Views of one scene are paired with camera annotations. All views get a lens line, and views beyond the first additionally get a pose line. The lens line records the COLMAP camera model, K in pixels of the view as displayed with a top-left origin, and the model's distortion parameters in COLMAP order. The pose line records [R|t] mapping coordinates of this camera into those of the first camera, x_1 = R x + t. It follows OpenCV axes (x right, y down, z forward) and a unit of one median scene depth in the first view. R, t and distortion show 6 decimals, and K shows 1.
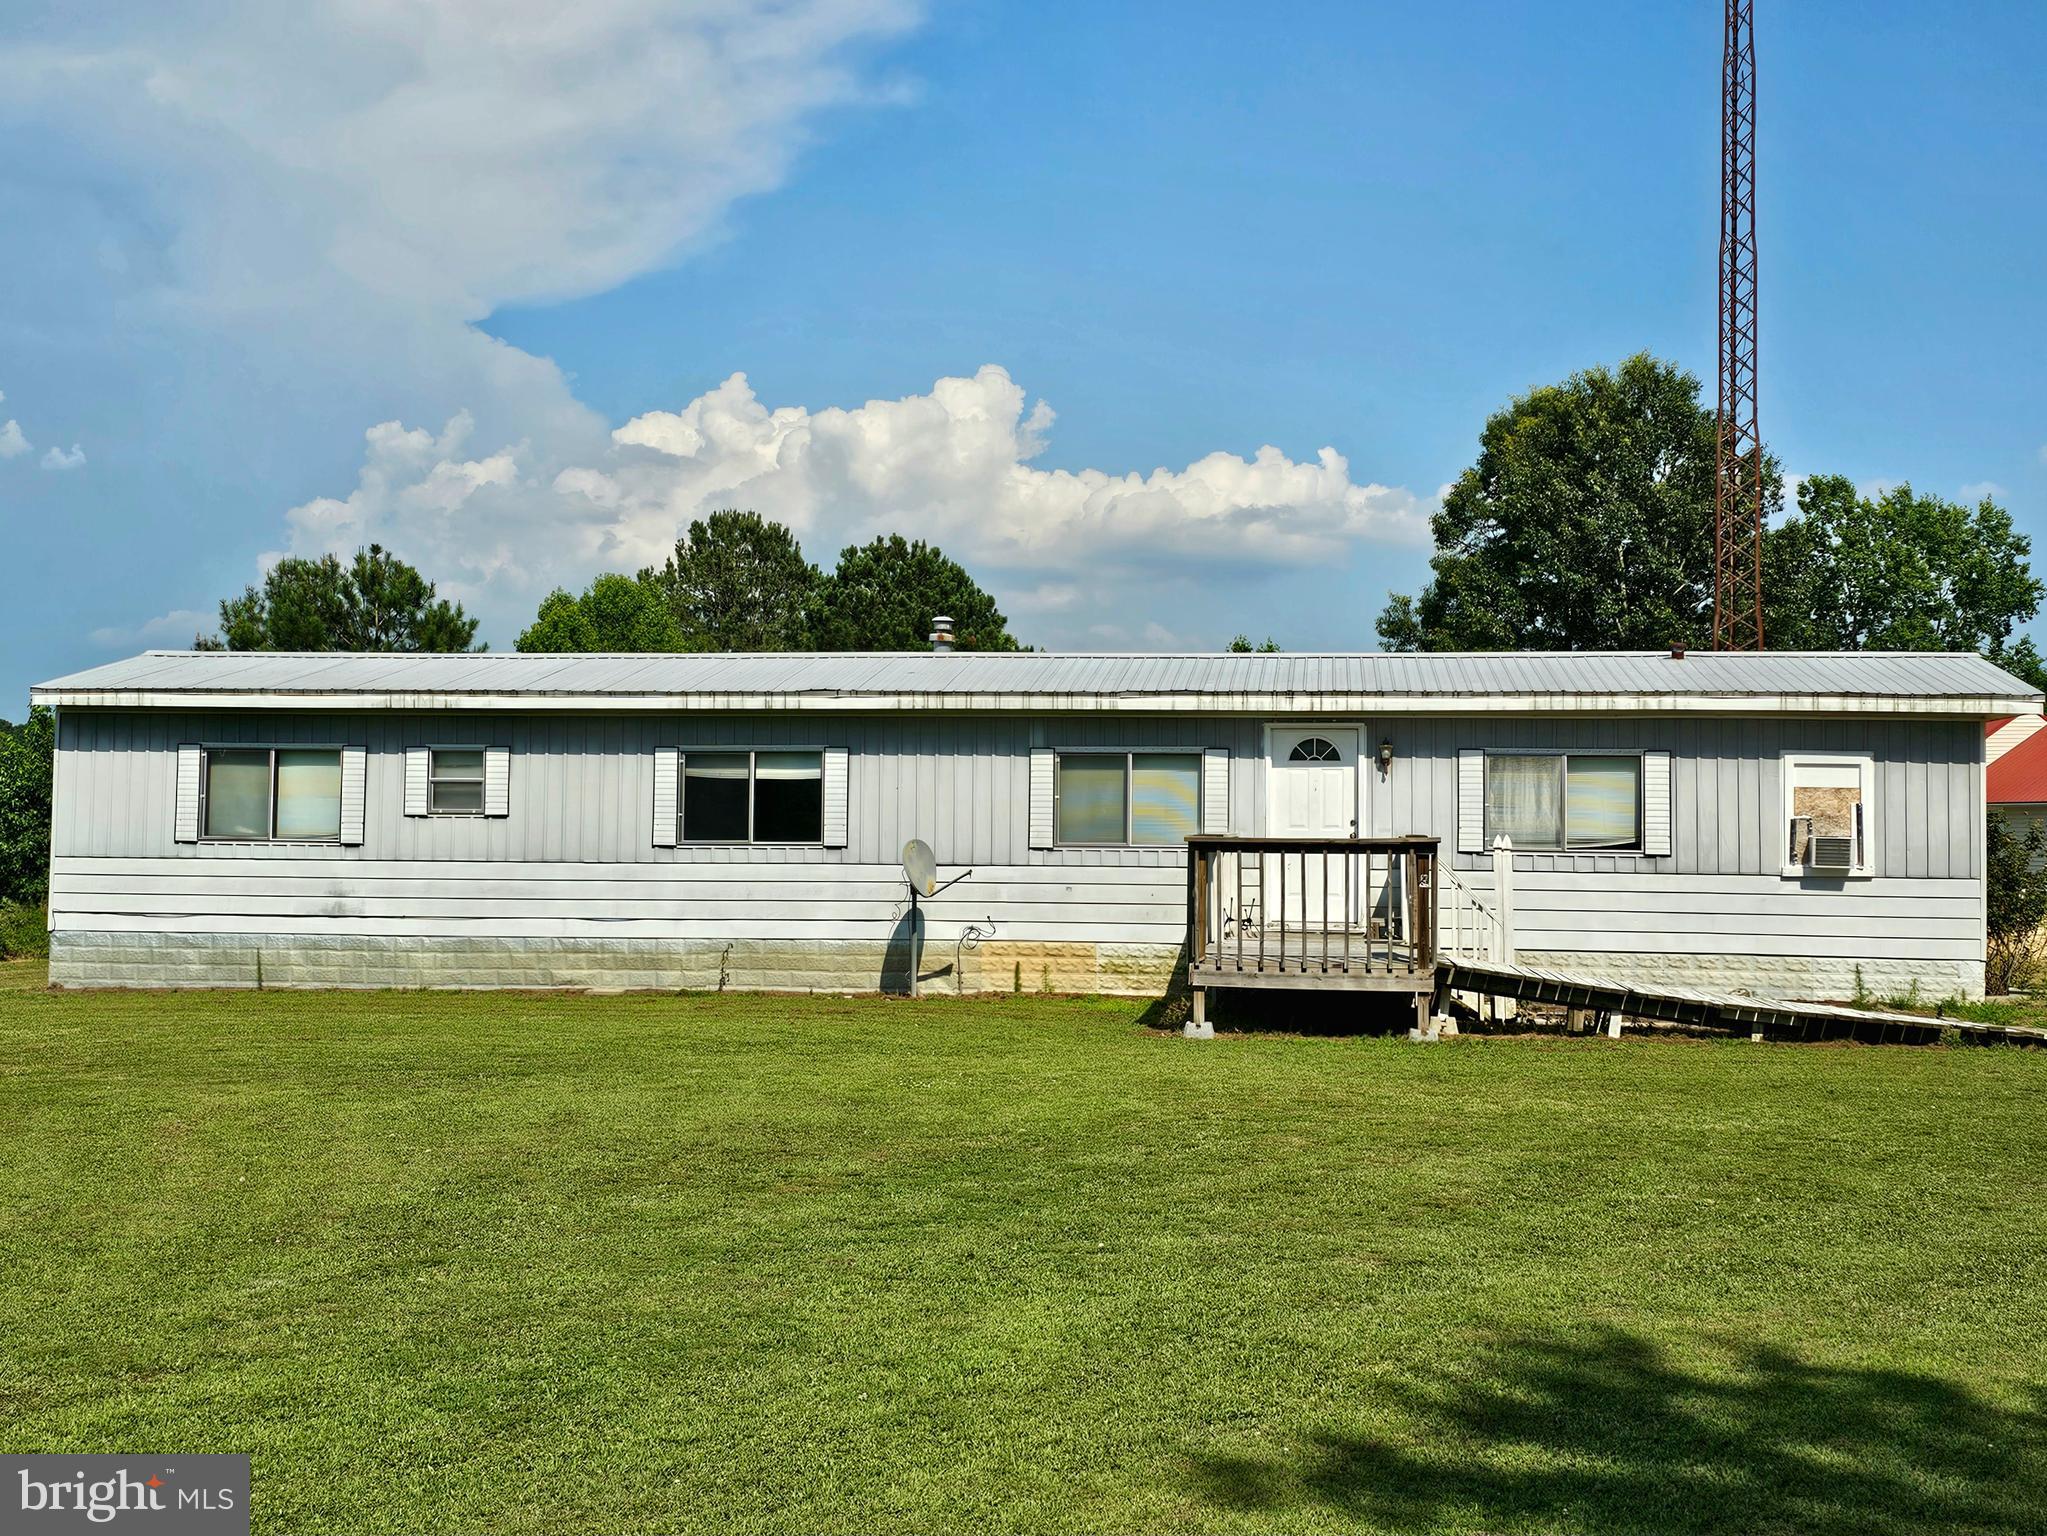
lens RADIAL K [[2444.0, 0, 1023.5], [0, 2444.0, 768.0], [0, 0, 1]] dist [0.097247, -0.003421]
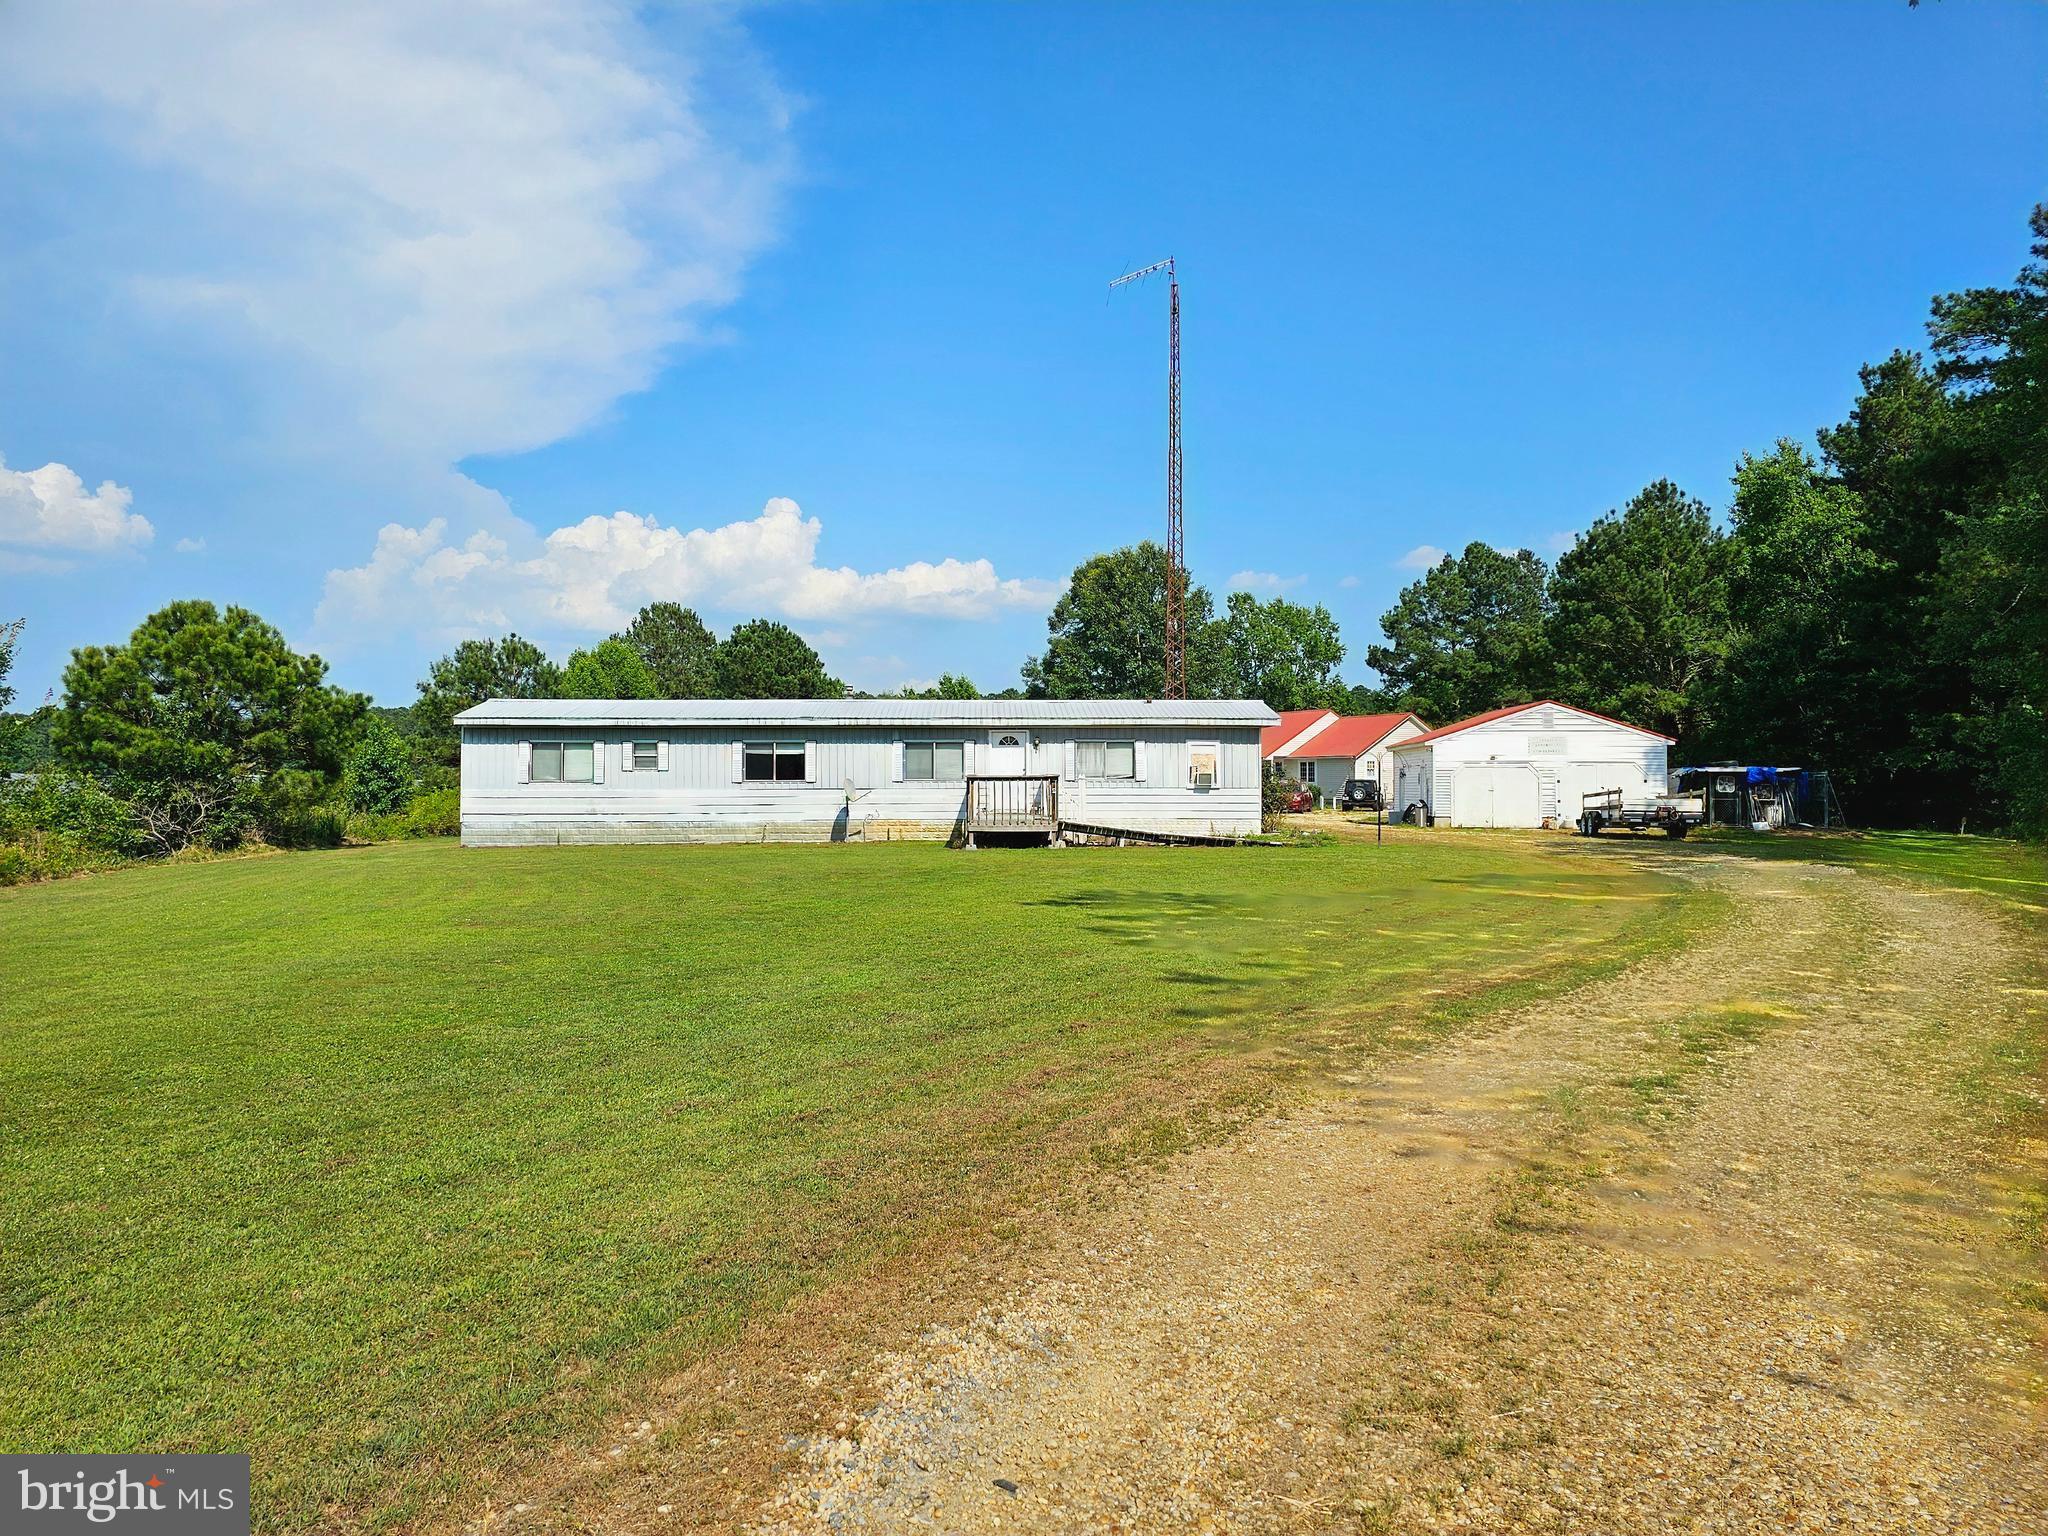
lens RADIAL K [[1485.7, 0, 1024.0], [0, 1485.7, 768.0], [0, 0, 1]] dist [0.004993, 0.000369]
pose [[0.988372, -0.010502, 0.151694, -0.090299], [0.007557, 0.999772, 0.019973, -0.008993], [-0.151869, -0.018594, 0.988226, -0.474292]]
